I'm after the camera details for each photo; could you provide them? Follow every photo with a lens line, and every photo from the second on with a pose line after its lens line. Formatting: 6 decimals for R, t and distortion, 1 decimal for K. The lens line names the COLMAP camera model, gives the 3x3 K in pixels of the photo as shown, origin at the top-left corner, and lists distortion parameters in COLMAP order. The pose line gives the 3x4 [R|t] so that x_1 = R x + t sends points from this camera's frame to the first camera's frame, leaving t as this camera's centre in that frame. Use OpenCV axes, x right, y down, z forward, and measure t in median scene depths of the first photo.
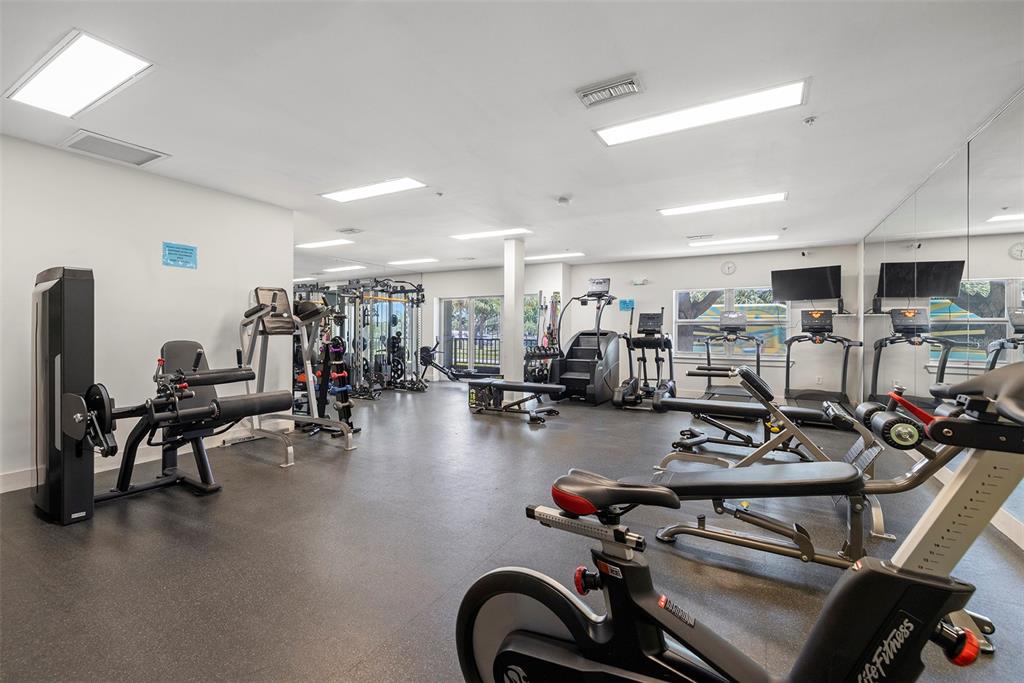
lens RADIAL K [[433.9, 0, 509.5], [0, 433.9, 332.7], [0, 0, 1]] dist [-0.000381, 0.000097]
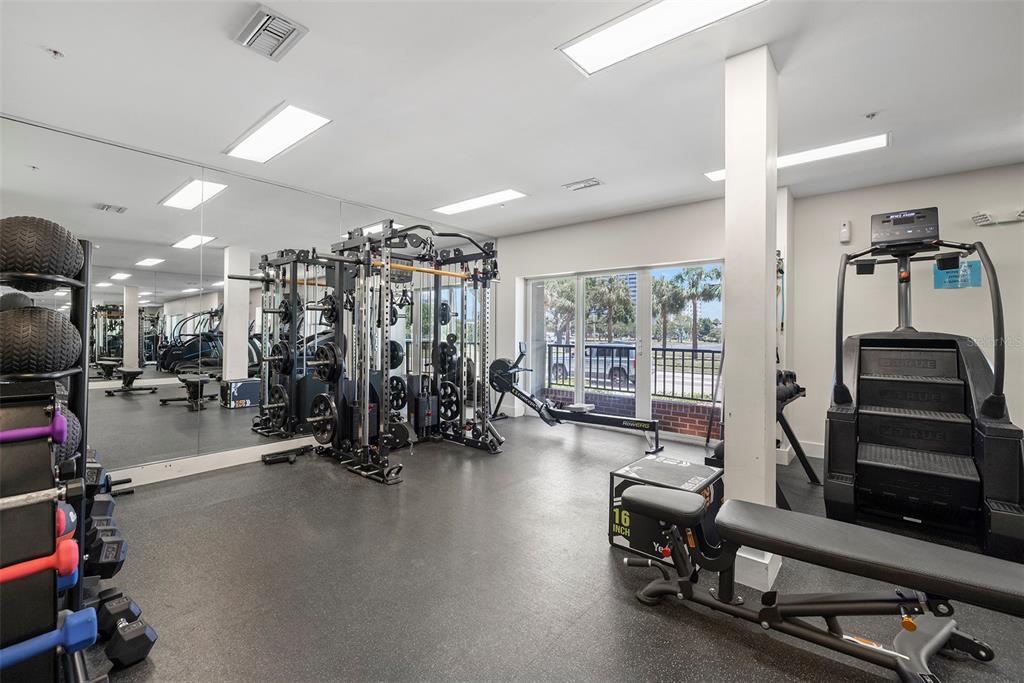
lens RADIAL K [[433.9, 0, 509.5], [0, 433.9, 332.7], [0, 0, 1]] dist [-0.000381, 0.000097]
pose [[0.982384, 0.003985, -0.186833, -0.082629], [-0.004284, 0.999990, -0.001198, -0.003815], [0.186827, 0.001977, 0.982391, 0.478596]]
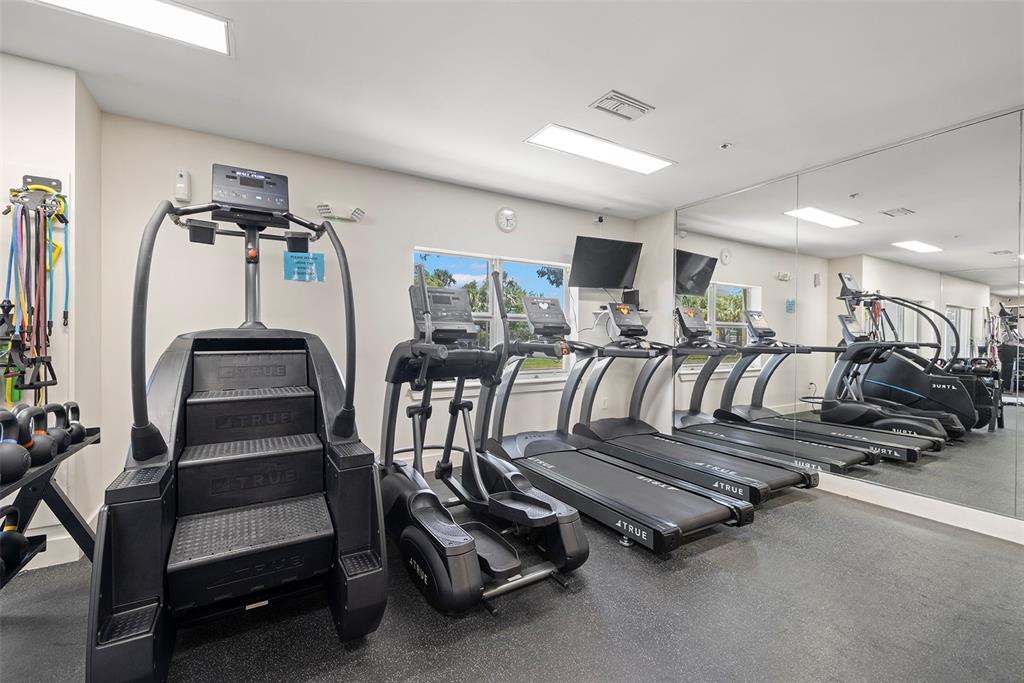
lens RADIAL K [[433.9, 0, 509.5], [0, 433.9, 332.7], [0, 0, 1]] dist [-0.000381, 0.000097]
pose [[0.487361, 0.000849, 0.873200, 0.019469], [-0.001653, 0.999999, -0.000049, -0.004026], [-0.873199, -0.001420, 0.487362, 0.629712]]
